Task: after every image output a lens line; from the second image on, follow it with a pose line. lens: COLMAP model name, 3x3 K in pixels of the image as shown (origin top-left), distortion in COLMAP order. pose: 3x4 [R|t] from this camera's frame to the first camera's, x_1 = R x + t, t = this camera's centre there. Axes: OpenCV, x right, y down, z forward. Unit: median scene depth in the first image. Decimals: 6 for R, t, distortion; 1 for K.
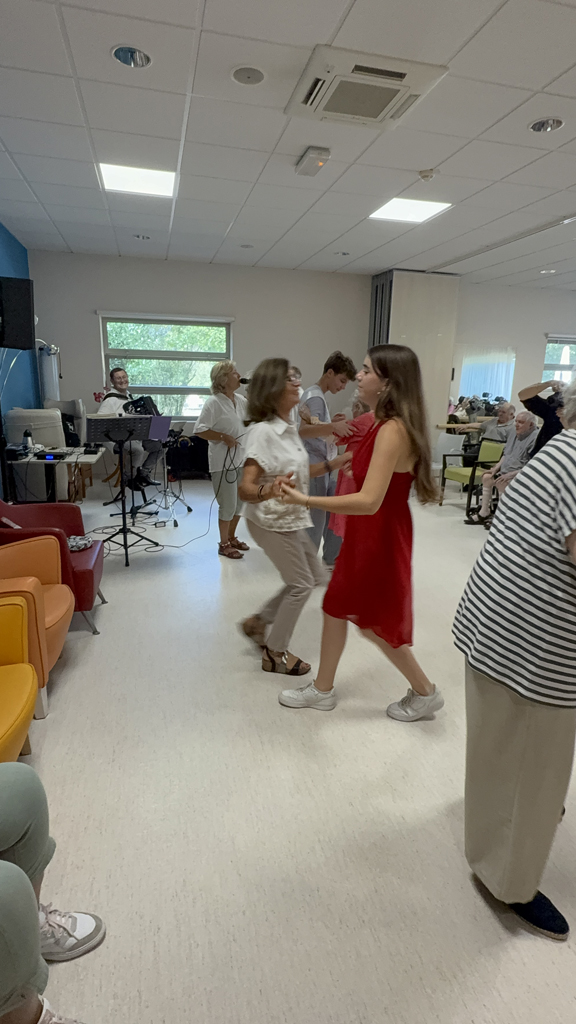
lens RADIAL K [[533.2, 0, 283.8], [0, 533.2, 512.4], [0, 0, 1]] dist [-0.003236, 0.001853]
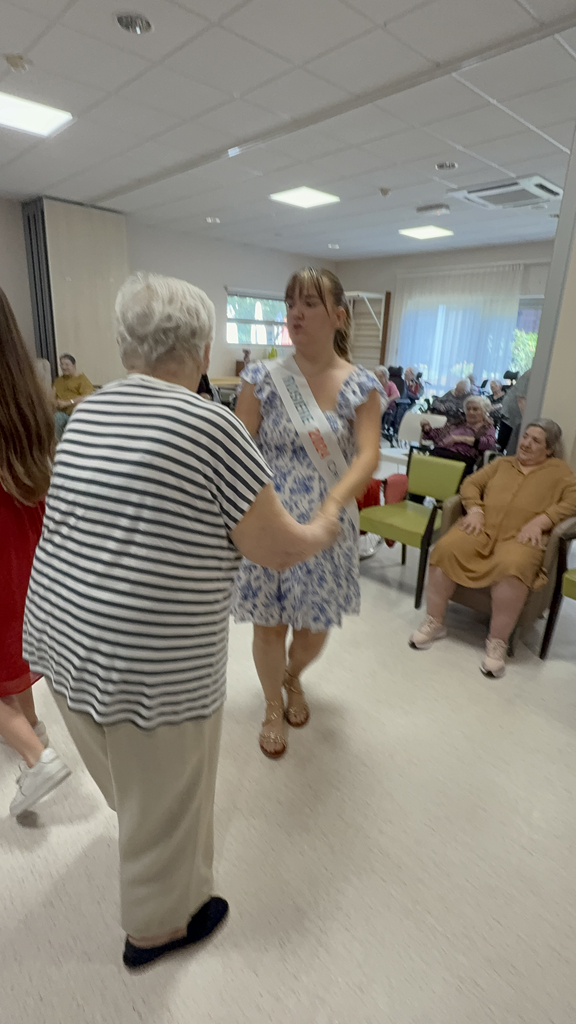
lens RADIAL K [[533.2, 0, 288.5], [0, 533.2, 514.9], [0, 0, 1]] dist [-0.003236, 0.001853]
pose [[0.878703, -0.136083, 0.457562, 0.106299], [0.098042, 0.989520, 0.106012, -0.002706], [-0.467193, -0.048293, 0.882835, 0.041748]]
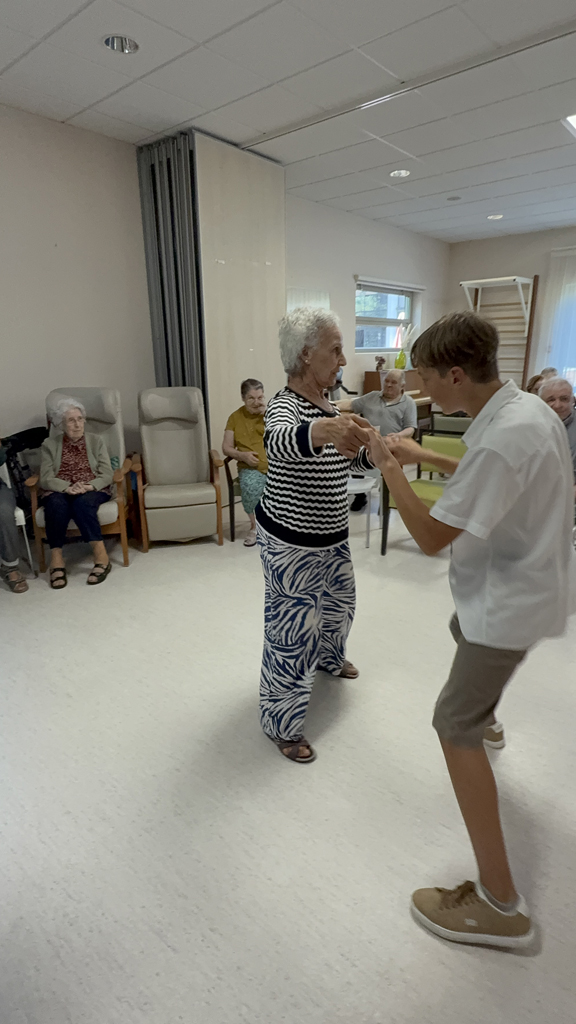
lens RADIAL K [[533.2, 0, 285.6], [0, 533.2, 514.6], [0, 0, 1]] dist [-0.003236, 0.001853]
pose [[0.814244, -0.205328, 0.542998, -0.100977], [0.173478, 0.978682, 0.109941, -0.140312], [-0.553996, 0.004680, 0.832506, 0.587677]]
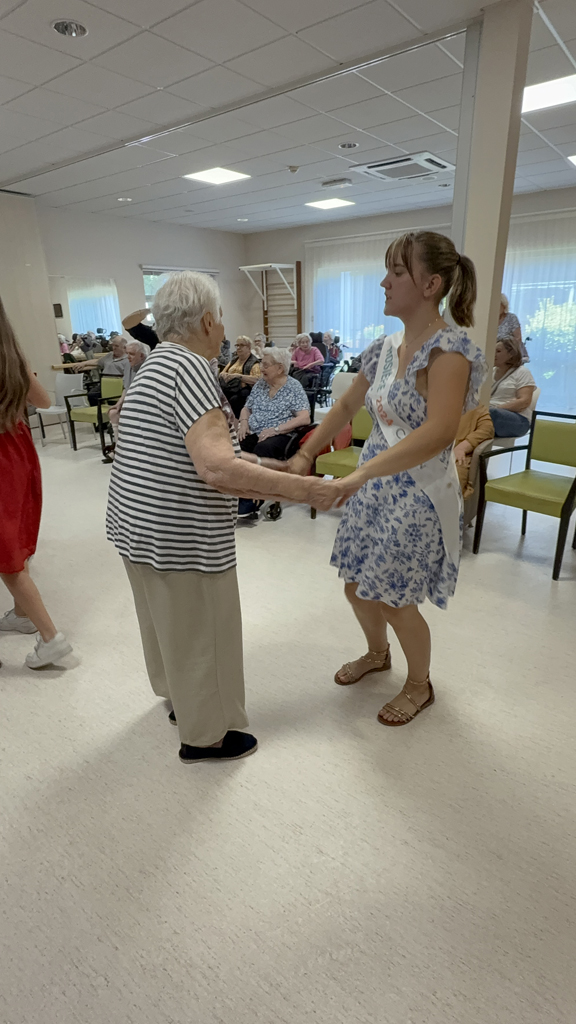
lens RADIAL K [[533.2, 0, 291.4], [0, 533.2, 513.4], [0, 0, 1]] dist [-0.003236, 0.001853]
pose [[0.780462, -0.256741, 0.570055, 0.021270], [0.192698, 0.966185, 0.171329, 0.007621], [-0.594766, -0.023867, 0.803544, -0.004864]]
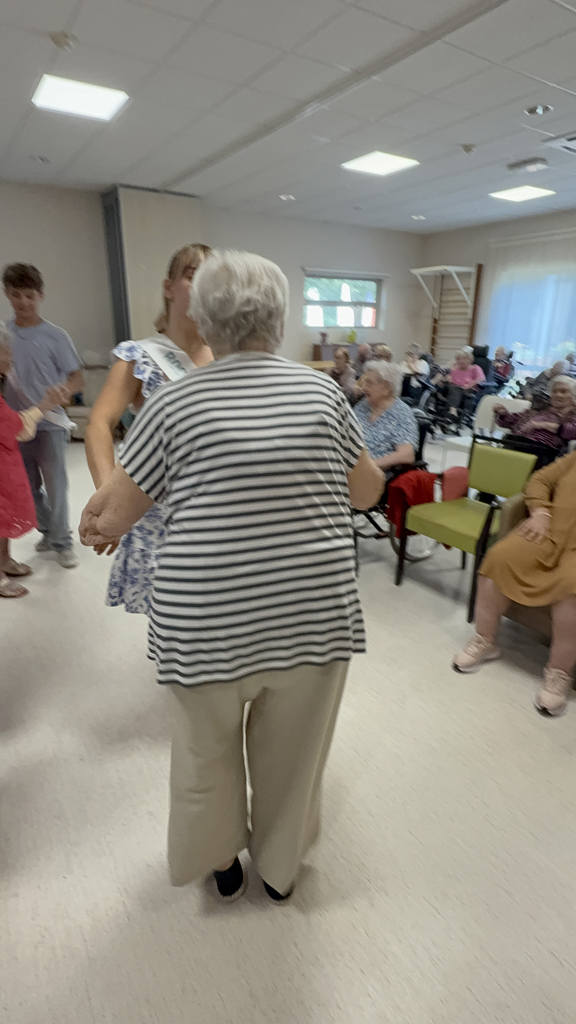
lens RADIAL K [[533.2, 0, 287.8], [0, 533.2, 512.7], [0, 0, 1]] dist [-0.003236, 0.001853]
pose [[0.947091, -0.121374, 0.297132, 0.168538], [0.091558, 0.989443, 0.112336, -0.002175], [-0.307630, -0.079188, 0.948205, 0.061930]]
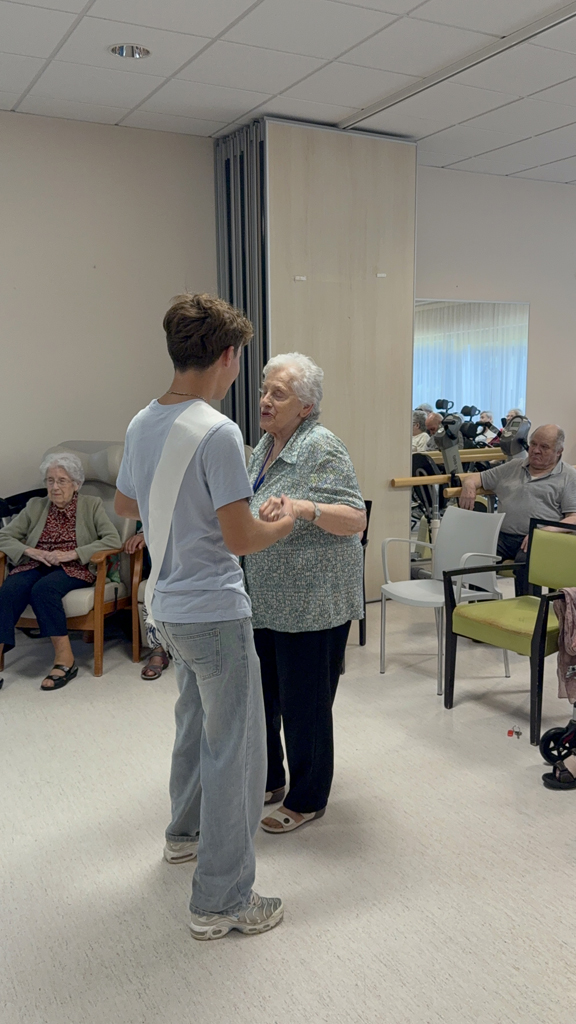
lens RADIAL K [[888.6, 0, 302.1], [0, 888.6, 525.3], [0, 0, 1]] dist [0.074853, -0.112701]
pose [[0.968502, -0.070595, 0.238790, 0.053854], [0.091218, 0.992893, -0.076433, -0.101743], [-0.231697, 0.095808, 0.968058, 0.411157]]
